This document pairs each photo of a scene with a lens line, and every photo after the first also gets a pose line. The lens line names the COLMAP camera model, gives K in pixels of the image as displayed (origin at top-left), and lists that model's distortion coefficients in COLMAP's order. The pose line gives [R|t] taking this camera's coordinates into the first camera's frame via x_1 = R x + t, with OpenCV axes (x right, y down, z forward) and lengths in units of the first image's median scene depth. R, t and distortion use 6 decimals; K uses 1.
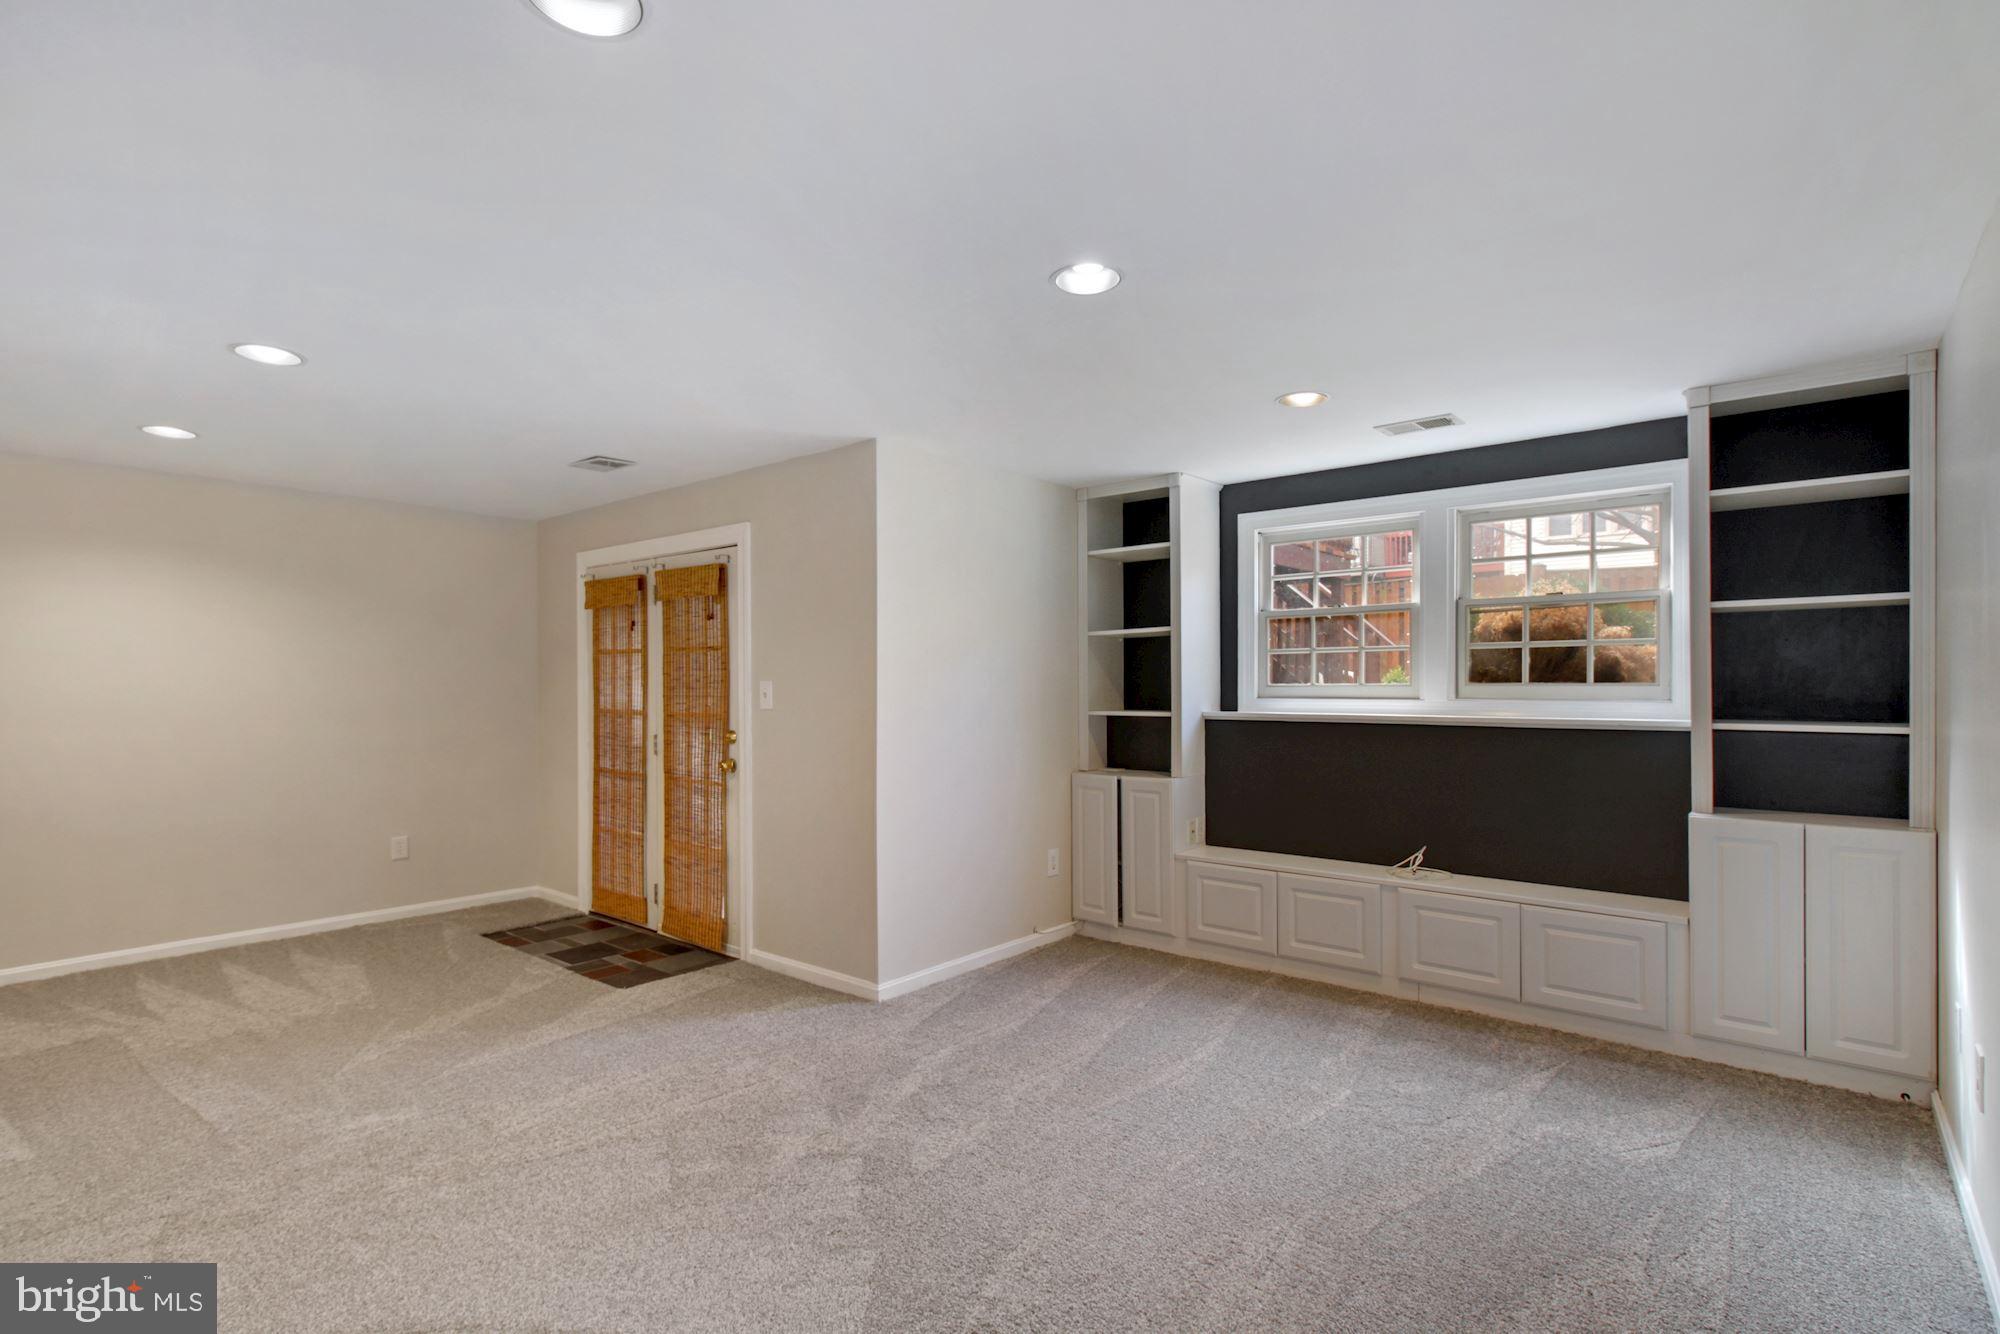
lens RADIAL K [[952.8, 0, 988.7], [0, 952.8, 691.4], [0, 0, 1]] dist [0.003908, 0.001085]
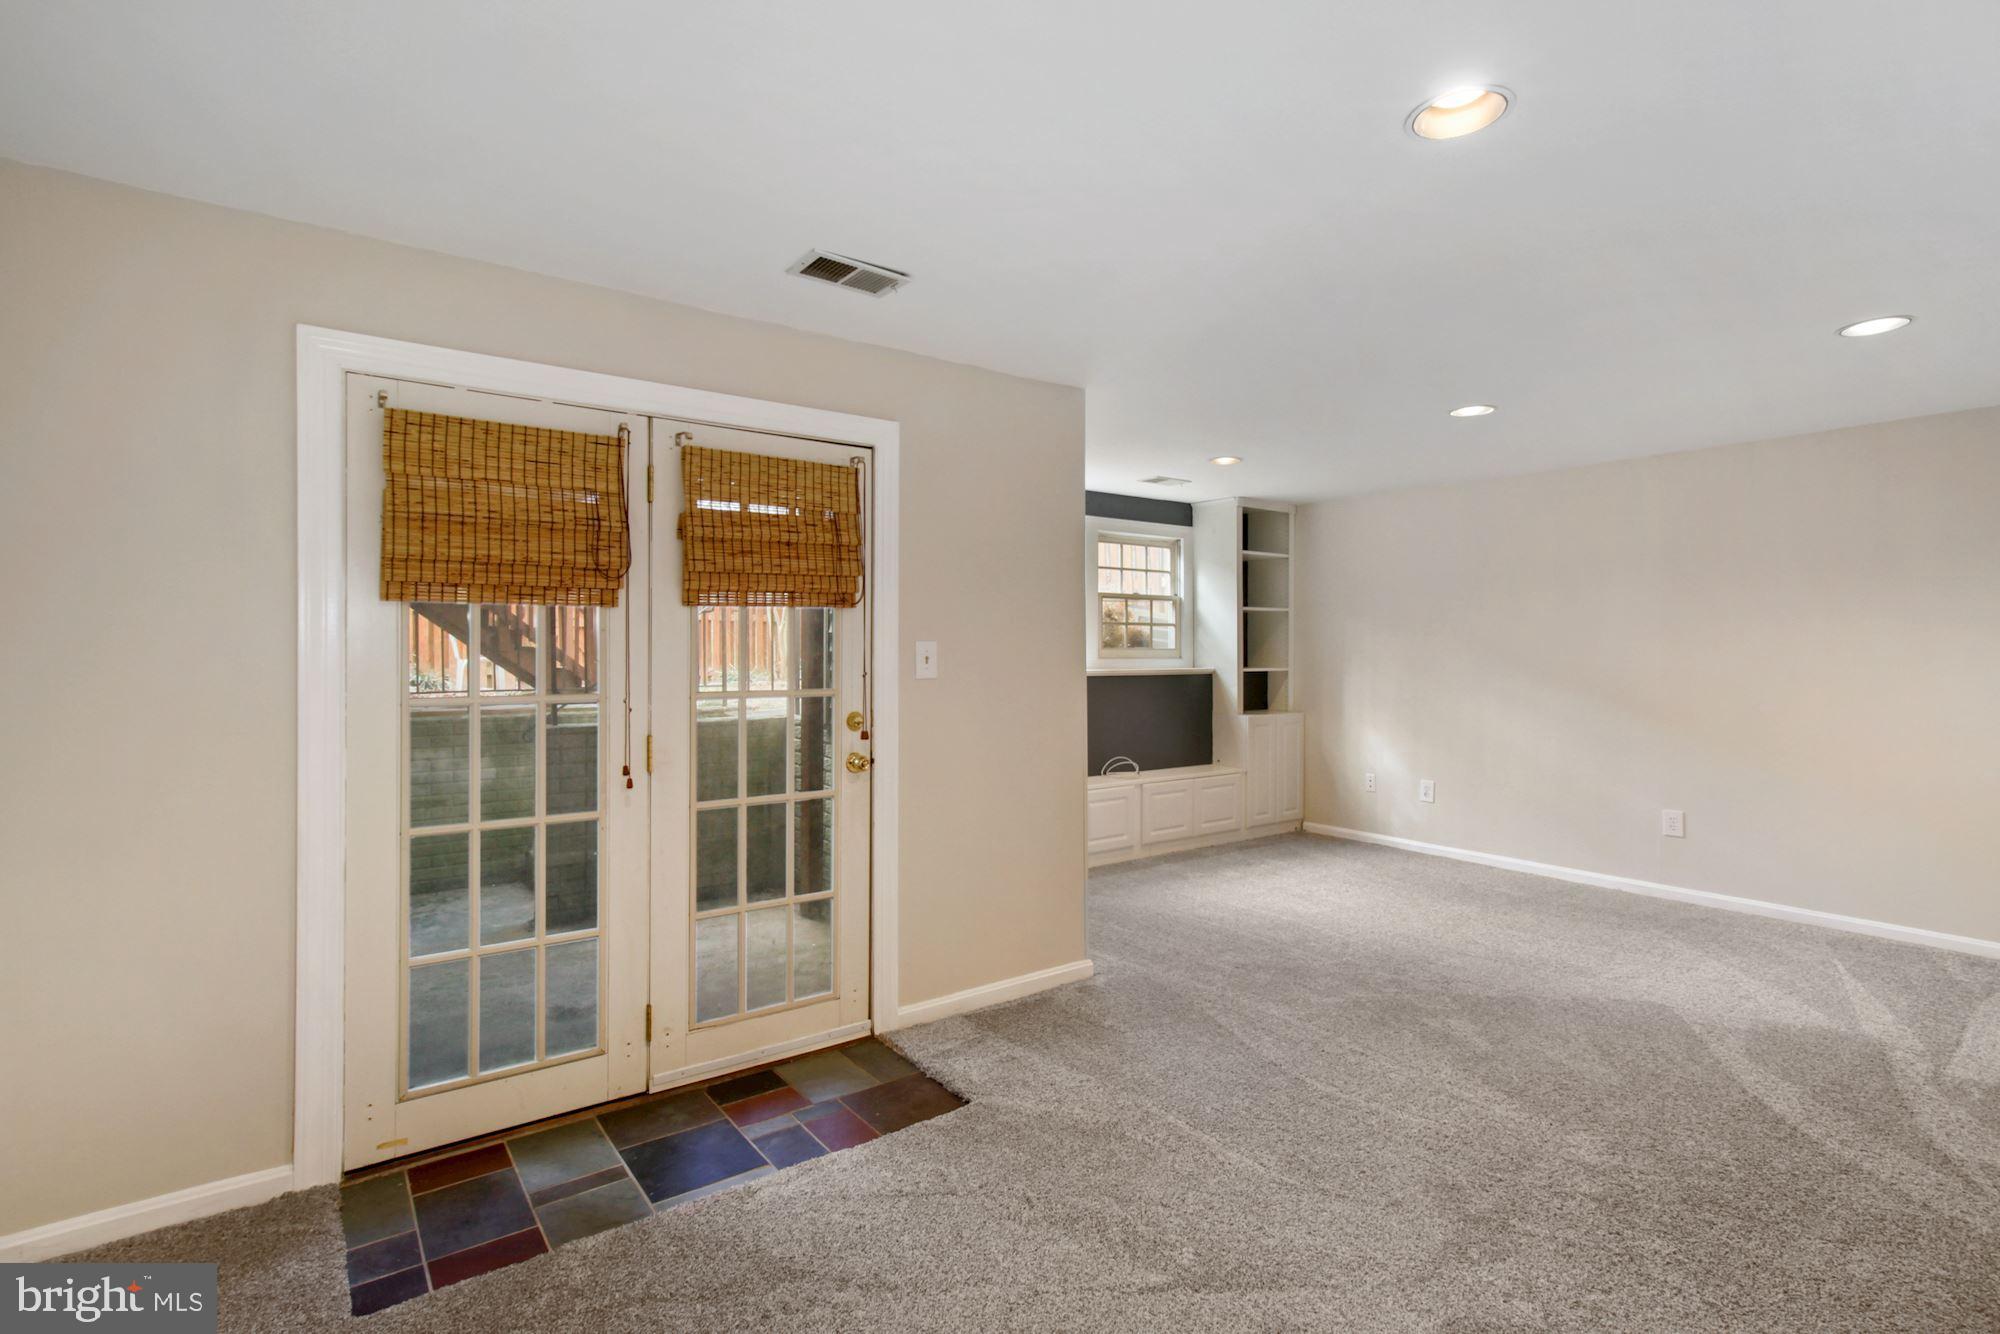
lens RADIAL K [[977.3, 0, 1000.0], [0, 977.3, 667.0], [0, 0, 1]] dist [0.000151, 0.000133]
pose [[0.219598, -0.012461, 0.975511, -0.971774], [0.014474, 0.999850, 0.009514, 0.002980], [-0.975483, 0.012030, 0.219746, 0.768832]]
